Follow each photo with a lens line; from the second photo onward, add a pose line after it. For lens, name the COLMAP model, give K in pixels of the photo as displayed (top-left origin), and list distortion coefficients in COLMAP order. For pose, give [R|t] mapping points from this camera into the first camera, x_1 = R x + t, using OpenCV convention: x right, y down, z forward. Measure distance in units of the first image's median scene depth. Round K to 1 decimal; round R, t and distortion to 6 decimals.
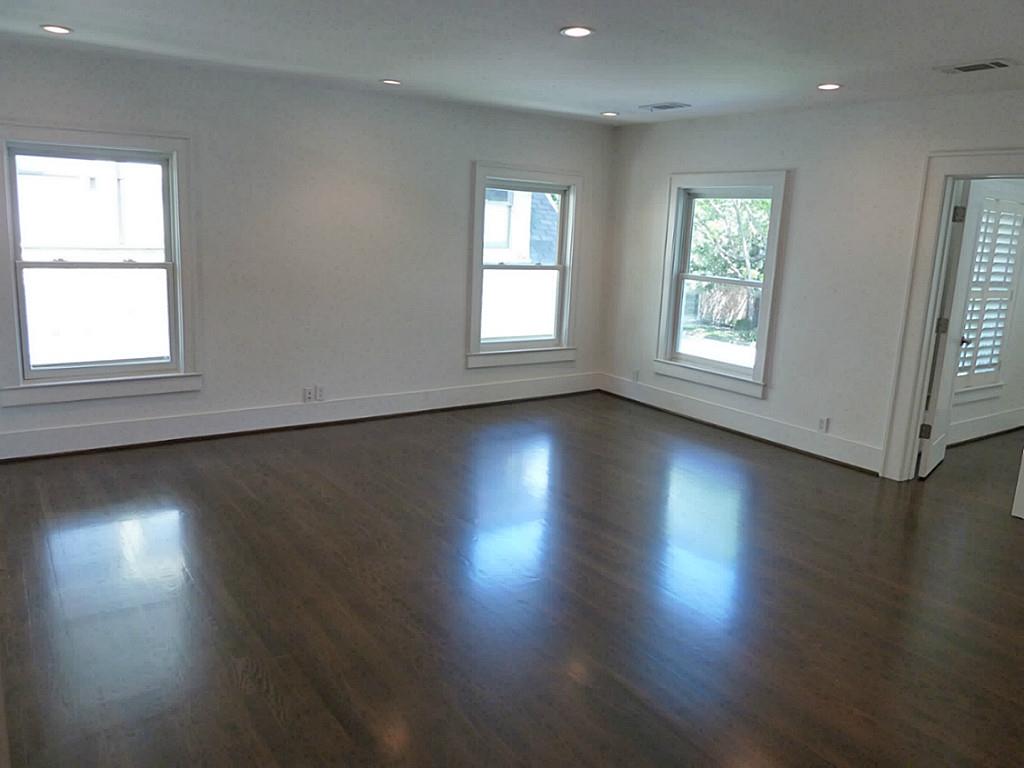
lens RADIAL K [[760.1, 0, 513.0], [0, 760.1, 377.4], [0, 0, 1]] dist [-0.040512, 0.011684]
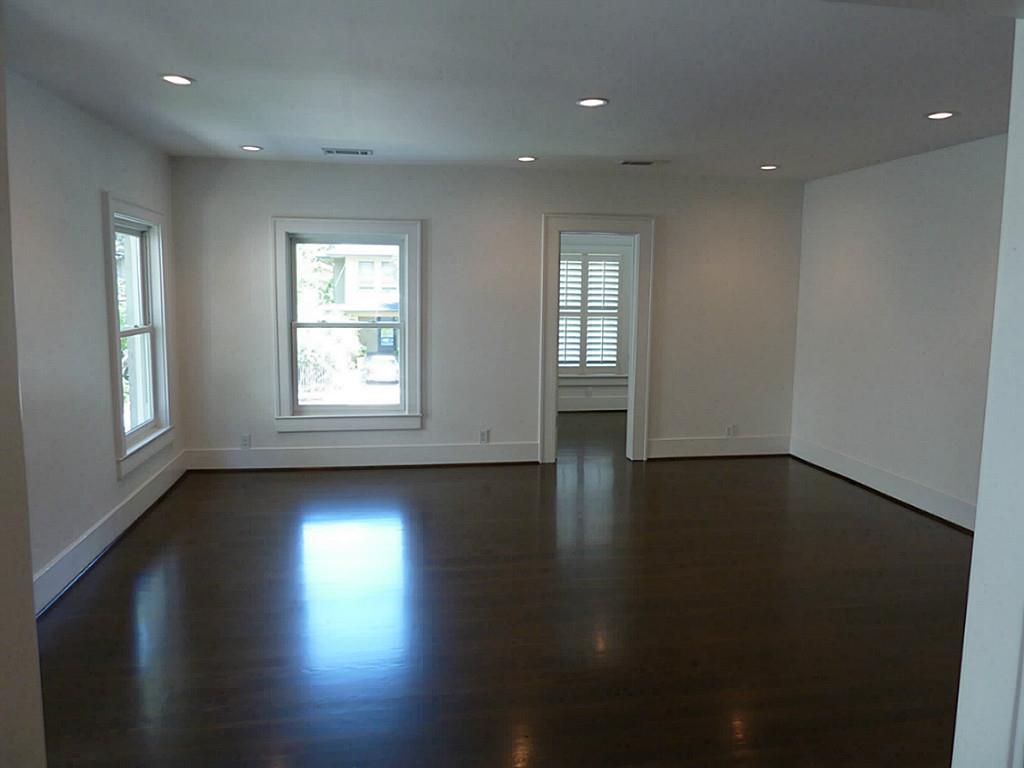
lens RADIAL K [[760.1, 0, 513.0], [0, 760.1, 377.4], [0, 0, 1]] dist [-0.040512, 0.011684]
pose [[0.434256, -0.147639, 0.888608, -0.561392], [0.184659, 0.980117, 0.072601, -0.097340], [-0.881659, 0.132562, 0.452885, 0.380293]]
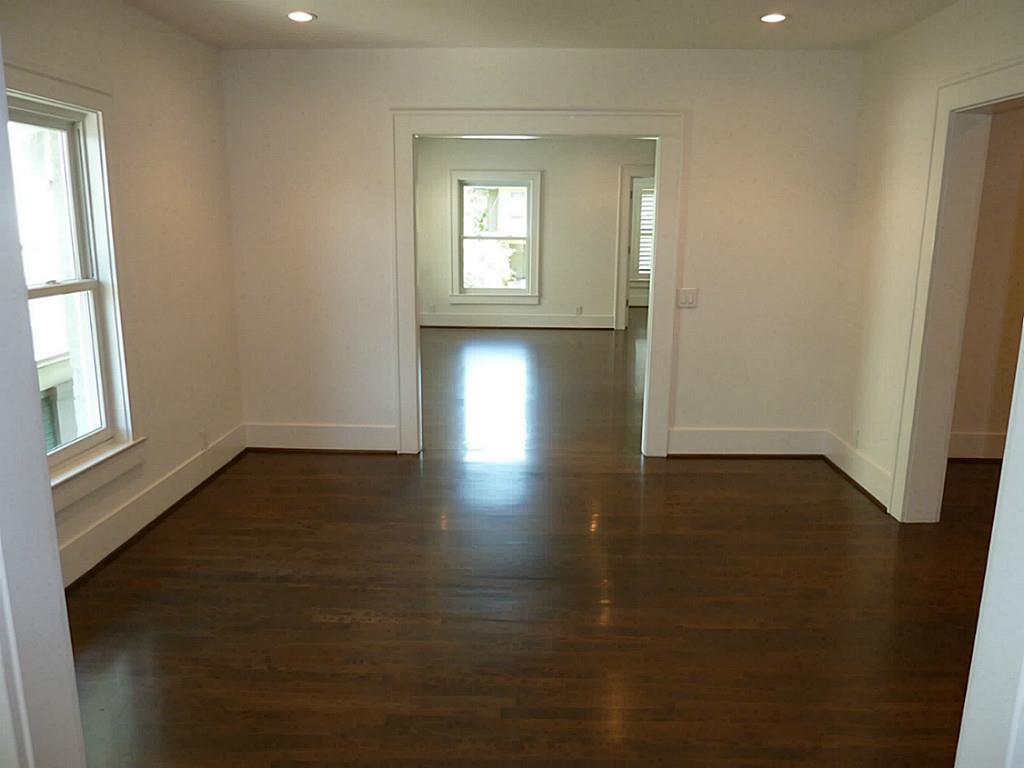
lens RADIAL K [[760.1, 0, 513.0], [0, 760.1, 377.4], [0, 0, 1]] dist [-0.040512, 0.011684]
pose [[0.603167, -0.206695, 0.770368, -1.054215], [0.174739, 0.976620, 0.125221, -0.035339], [-0.778239, 0.059084, 0.625182, -0.019563]]
